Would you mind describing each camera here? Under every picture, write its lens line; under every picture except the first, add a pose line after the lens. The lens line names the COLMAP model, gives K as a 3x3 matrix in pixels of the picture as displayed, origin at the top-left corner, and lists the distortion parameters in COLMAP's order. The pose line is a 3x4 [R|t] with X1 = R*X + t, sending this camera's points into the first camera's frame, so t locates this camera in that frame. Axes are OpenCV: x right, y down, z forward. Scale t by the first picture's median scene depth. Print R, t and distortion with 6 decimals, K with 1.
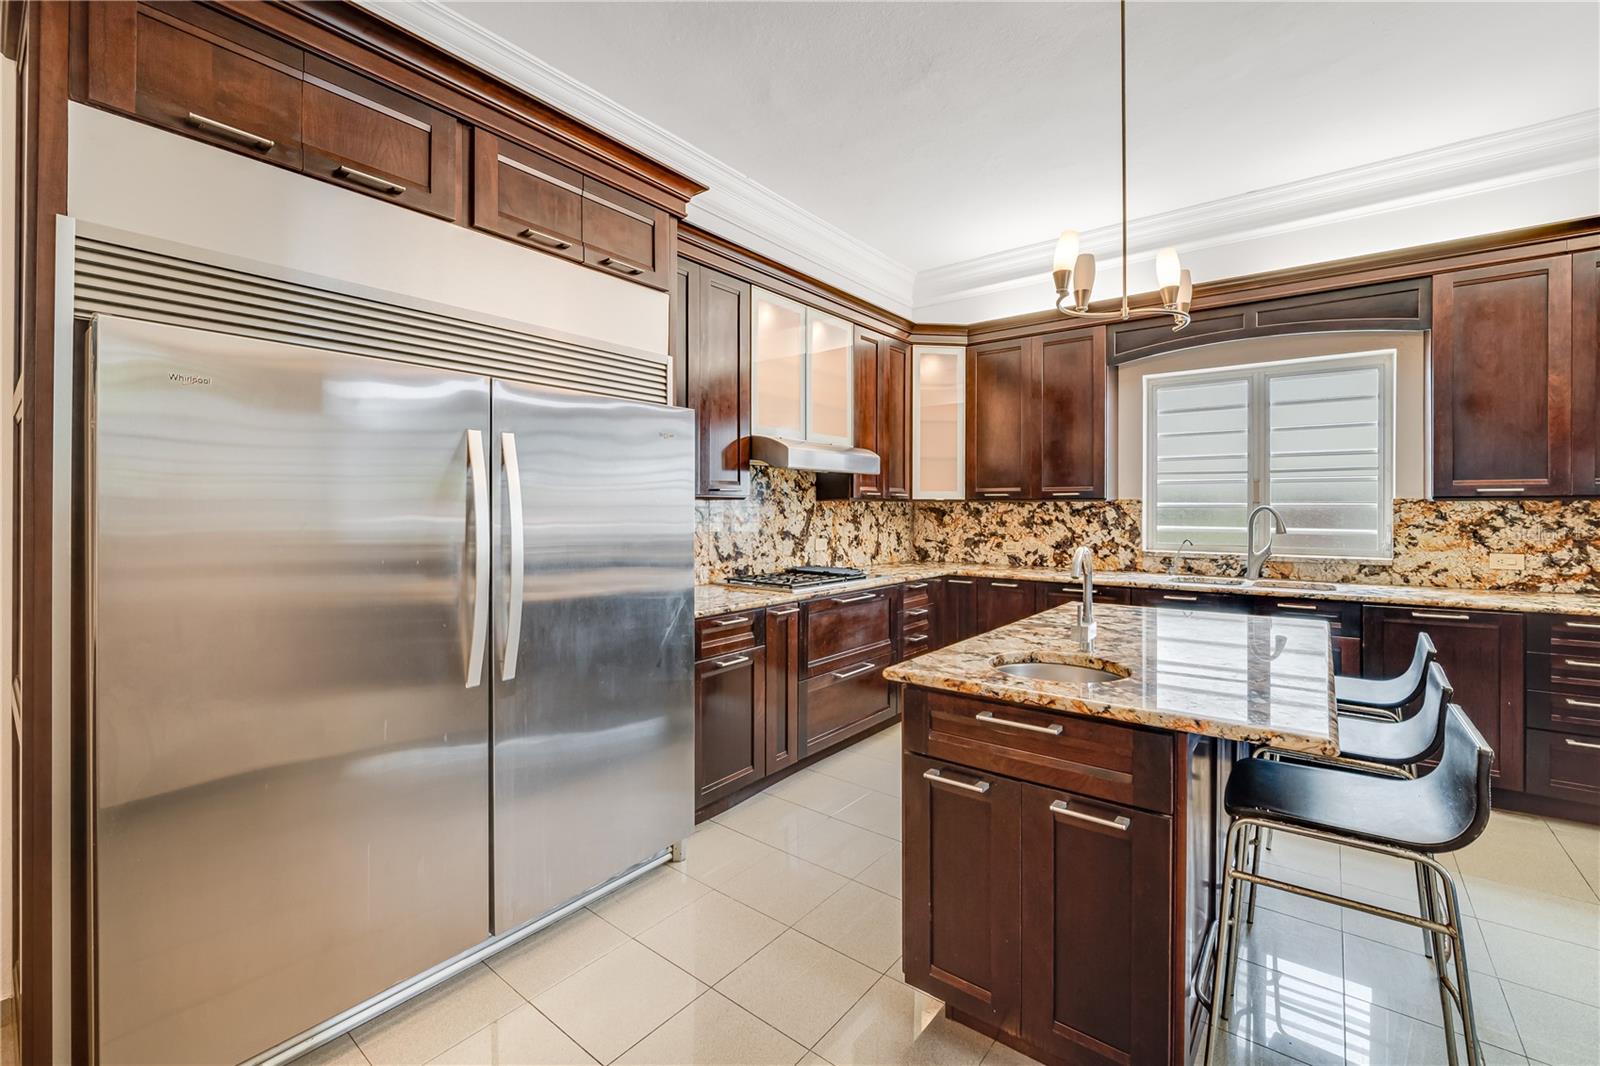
lens RADIAL K [[679.0, 0, 802.6], [0, 679.0, 515.8], [0, 0, 1]] dist [-0.001595, -0.000193]
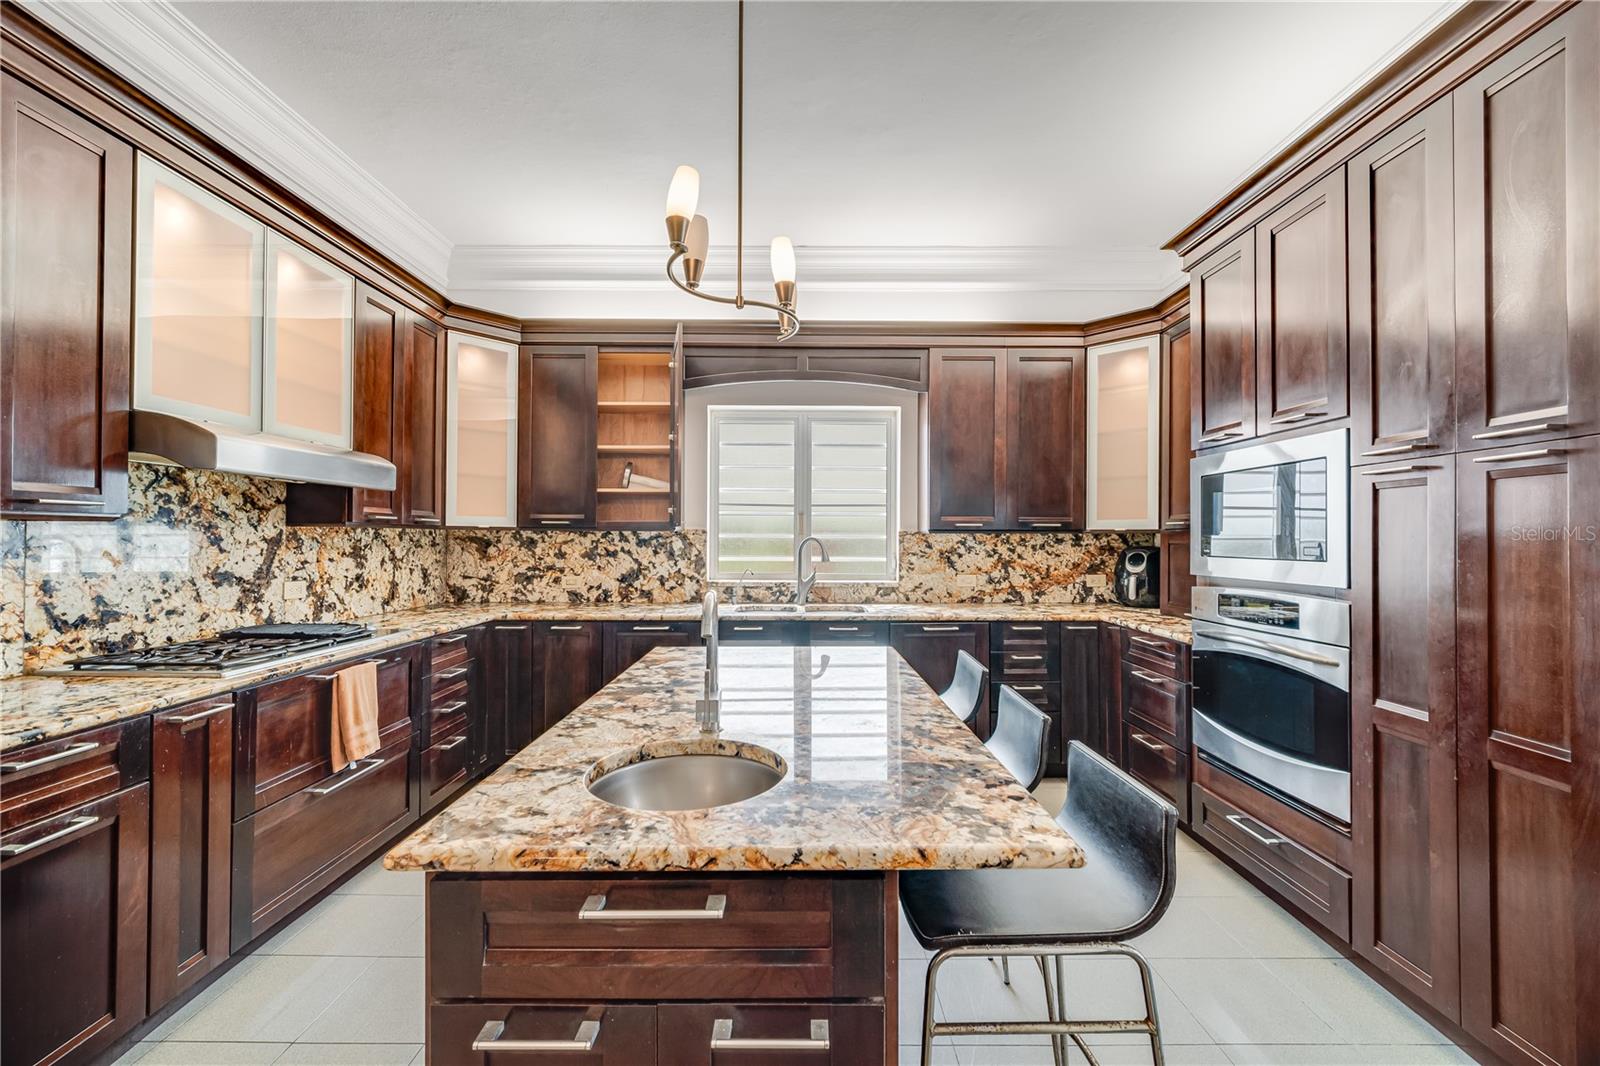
lens RADIAL K [[644.1, 0, 802.3], [0, 644.1, 532.2], [0, 0, 1]] dist [-0.002196, -0.000280]
pose [[0.784759, 0.009033, 0.619735, 0.031695], [0.003444, 0.999815, -0.018934, -0.002192], [-0.619792, 0.016993, 0.784582, 0.210259]]
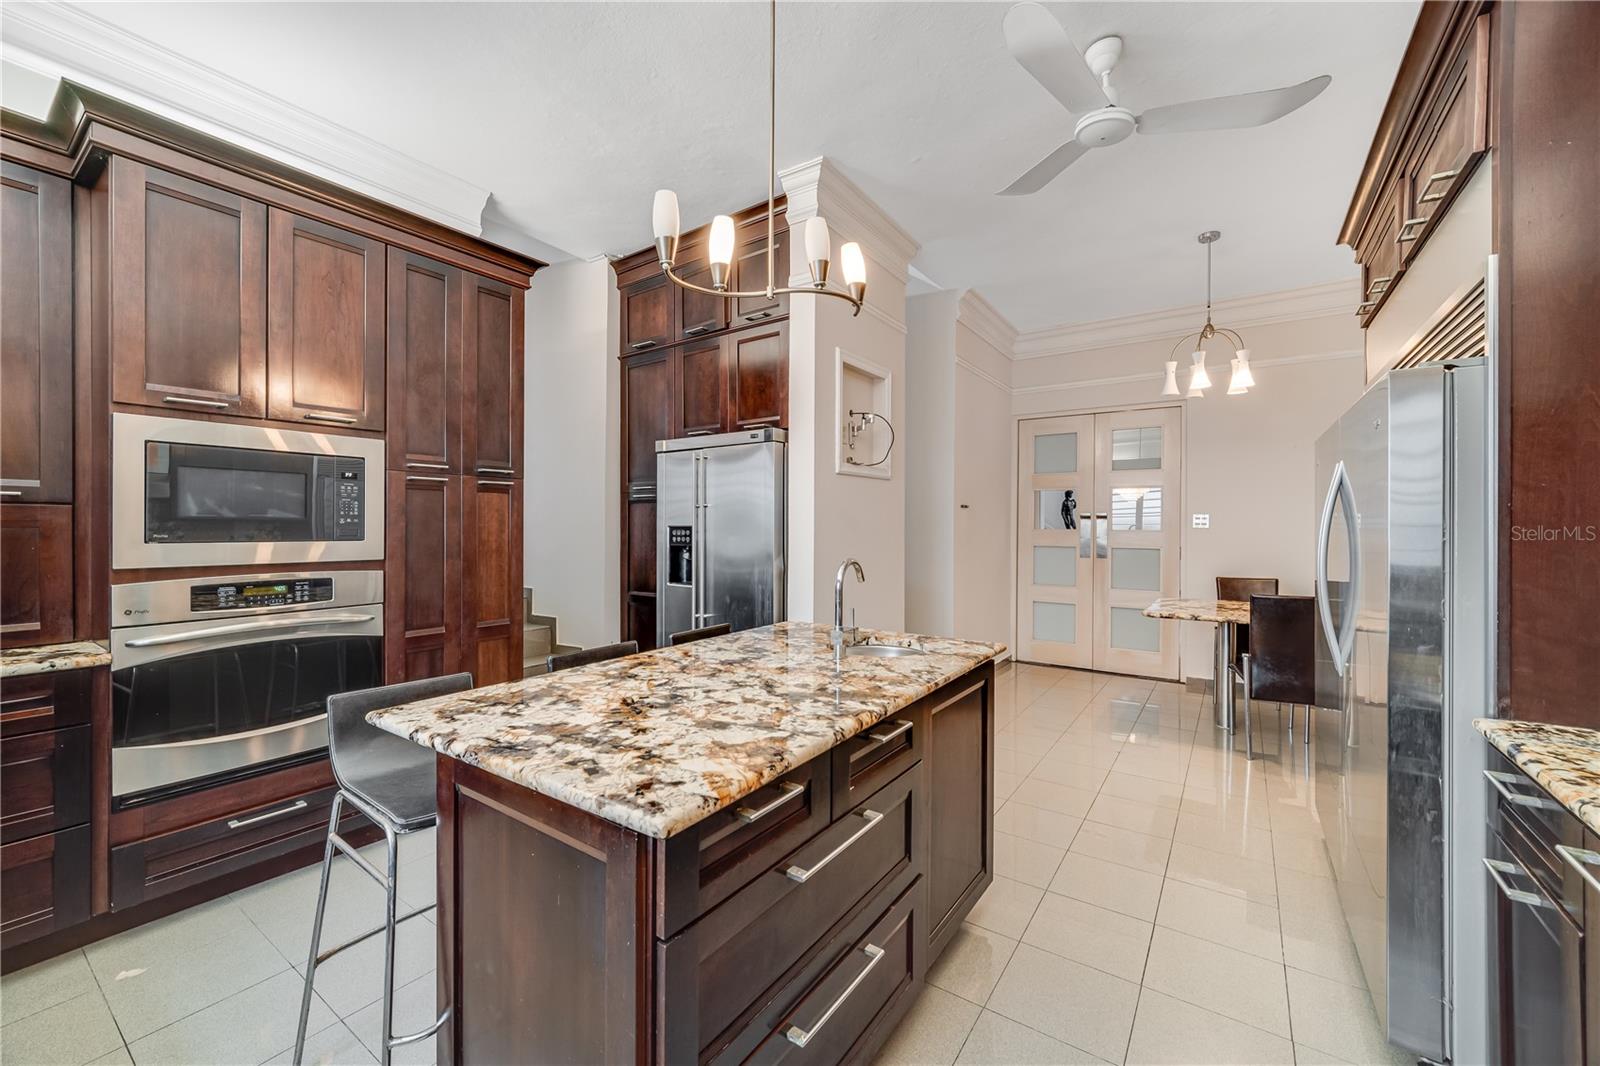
lens RADIAL K [[644.1, 0, 792.4], [0, 644.1, 528.8], [0, 0, 1]] dist [-0.002196, -0.000280]
pose [[-0.998360, -0.003896, -0.057112, 0.293489], [-0.004493, 0.999937, 0.010324, -0.008270], [0.057068, 0.010564, -0.998314, 1.074230]]
